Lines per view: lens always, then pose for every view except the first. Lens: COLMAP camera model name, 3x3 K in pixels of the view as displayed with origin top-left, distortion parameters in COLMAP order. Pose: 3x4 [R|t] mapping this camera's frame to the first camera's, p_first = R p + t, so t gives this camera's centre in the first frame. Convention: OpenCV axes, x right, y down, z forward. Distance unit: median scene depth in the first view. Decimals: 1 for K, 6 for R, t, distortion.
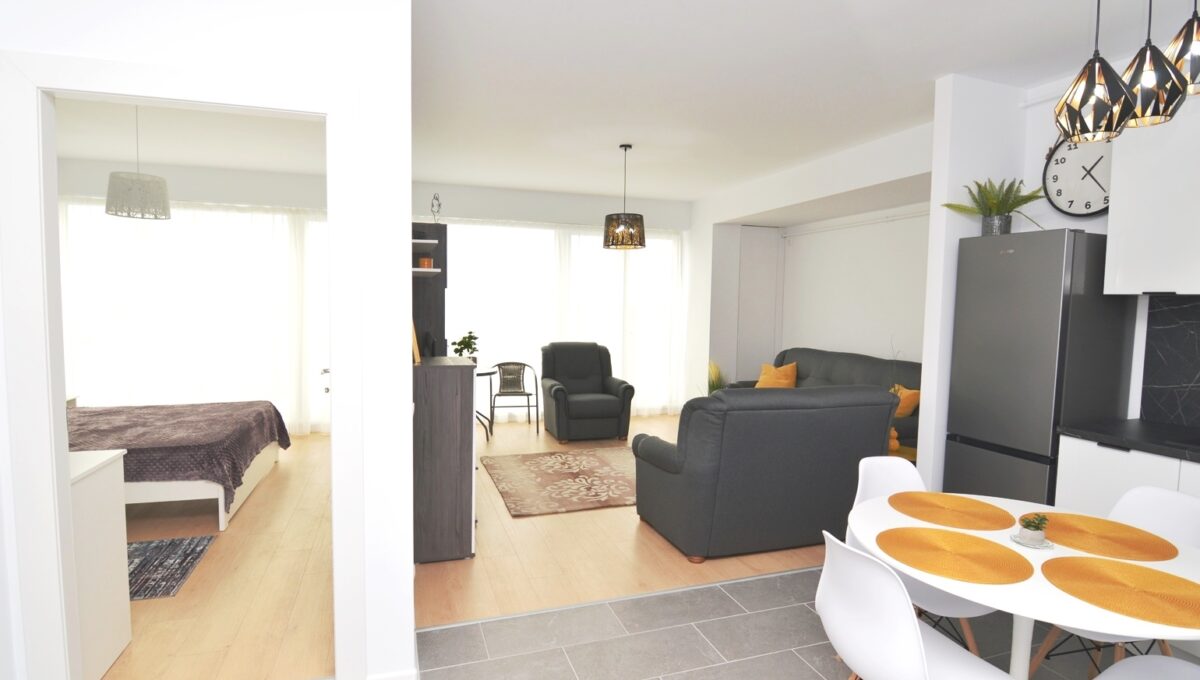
lens RADIAL K [[586.3, 0, 590.9], [0, 586.3, 342.2], [0, 0, 1]] dist [-0.013118, -0.007039]
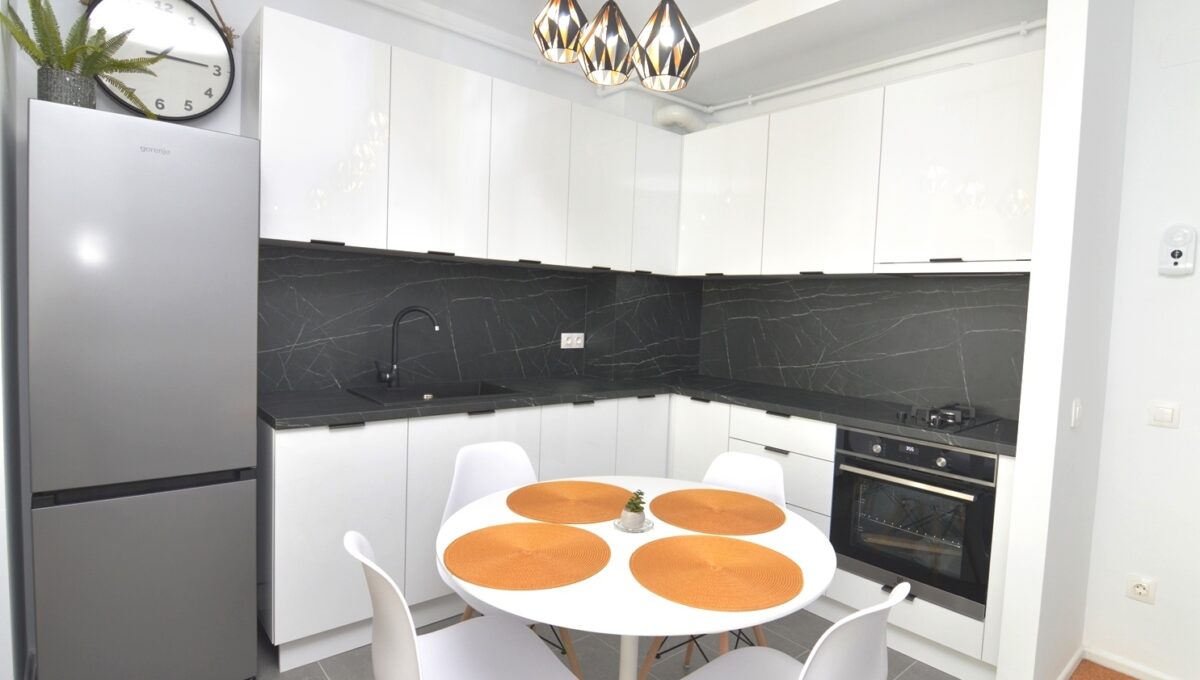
lens RADIAL K [[586.3, 0, 615.6], [0, 586.3, 345.0], [0, 0, 1]] dist [-0.013118, -0.007039]
pose [[-0.387147, -0.089991, 0.917616, -0.004605], [0.020665, 0.994129, 0.106213, -0.008930], [-0.921786, 0.060083, -0.383014, 0.521089]]
